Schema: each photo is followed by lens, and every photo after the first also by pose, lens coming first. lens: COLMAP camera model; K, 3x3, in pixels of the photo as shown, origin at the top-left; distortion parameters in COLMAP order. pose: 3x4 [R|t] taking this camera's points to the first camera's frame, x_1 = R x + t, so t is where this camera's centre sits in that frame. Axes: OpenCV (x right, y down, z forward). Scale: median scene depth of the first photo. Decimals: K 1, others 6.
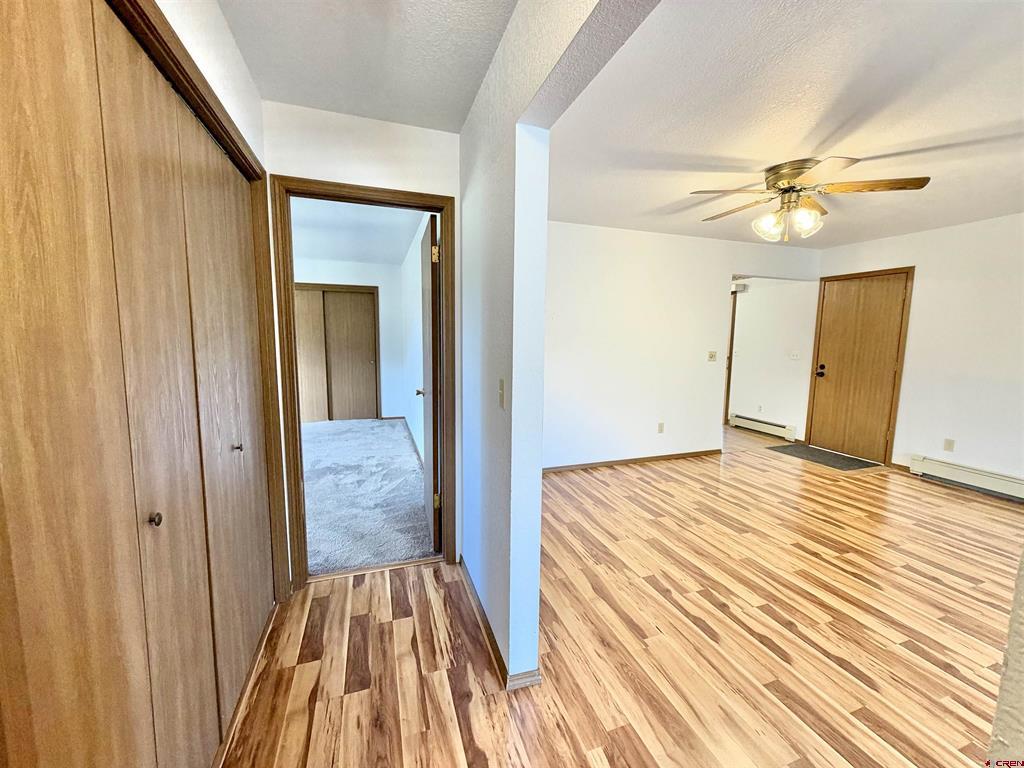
lens RADIAL K [[407.5, 0, 511.6], [0, 407.5, 383.5], [0, 0, 1]] dist [0.000836, 0.000148]
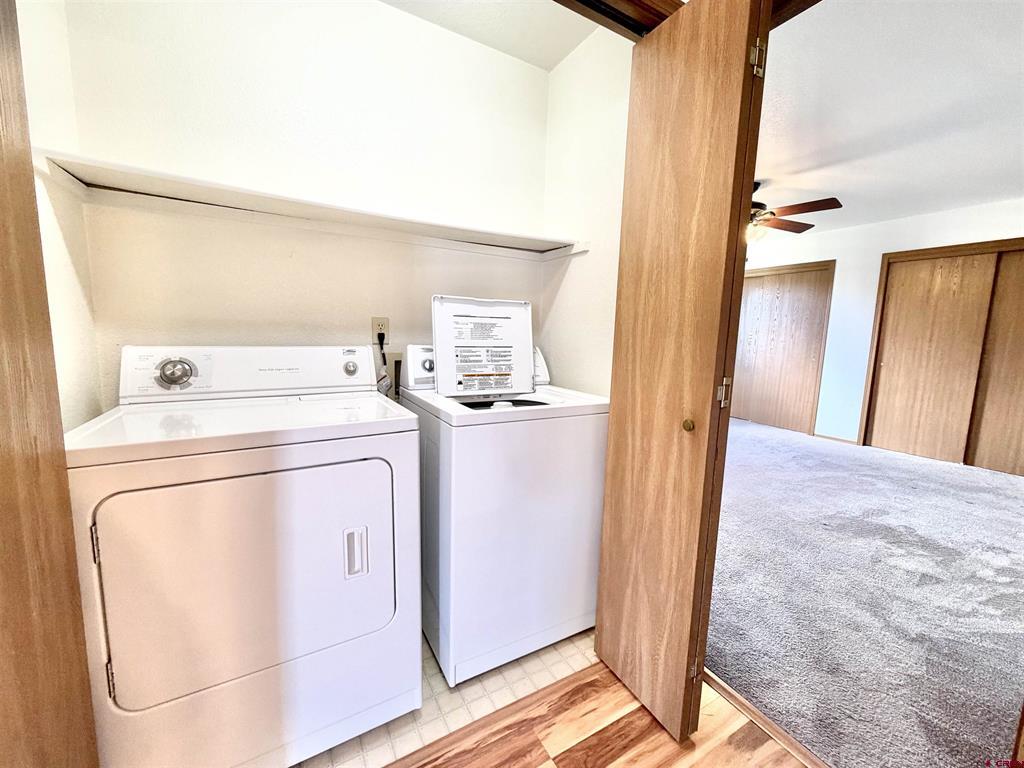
lens RADIAL K [[407.5, 0, 510.9], [0, 407.5, 383.1], [0, 0, 1]] dist [0.000836, 0.000148]
pose [[0.191701, 0.120222, -0.974062, 0.016184], [-0.139895, 0.985683, 0.094124, 0.013043], [0.971432, 0.118223, 0.205775, 0.314694]]
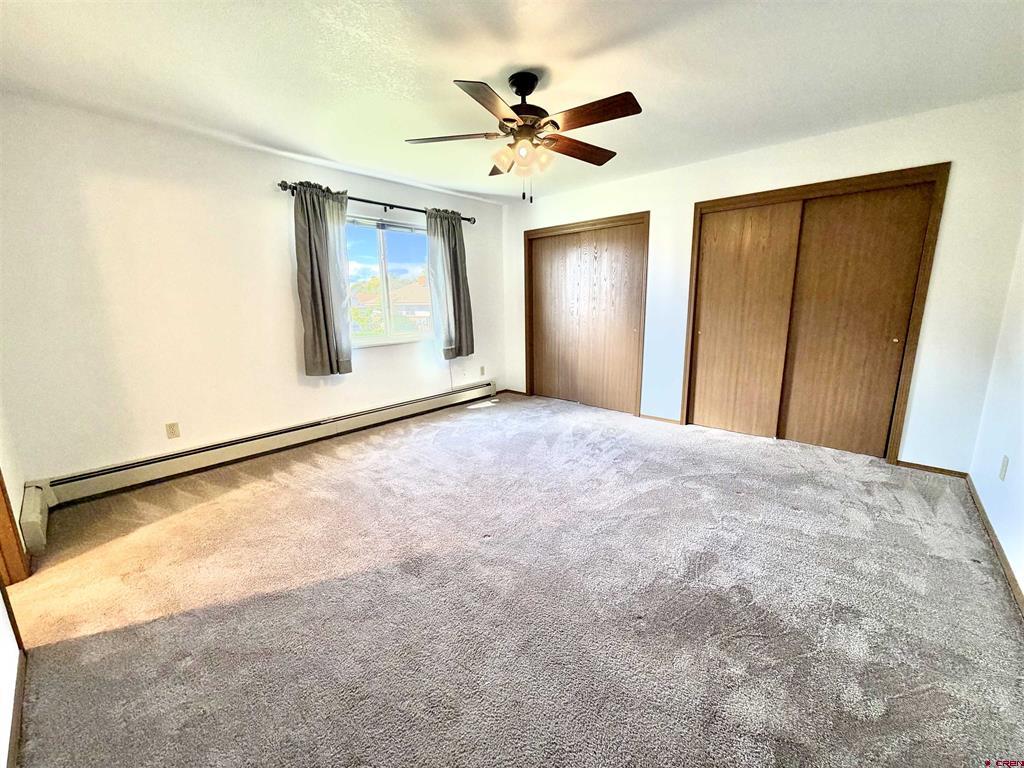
lens RADIAL K [[407.5, 0, 508.9], [0, 407.5, 381.4], [0, 0, 1]] dist [0.000836, 0.000148]
pose [[0.483342, 0.156809, -0.861273, -0.248057], [-0.080889, 0.987618, 0.134418, -0.055980], [0.871686, 0.004698, 0.490042, 0.653445]]
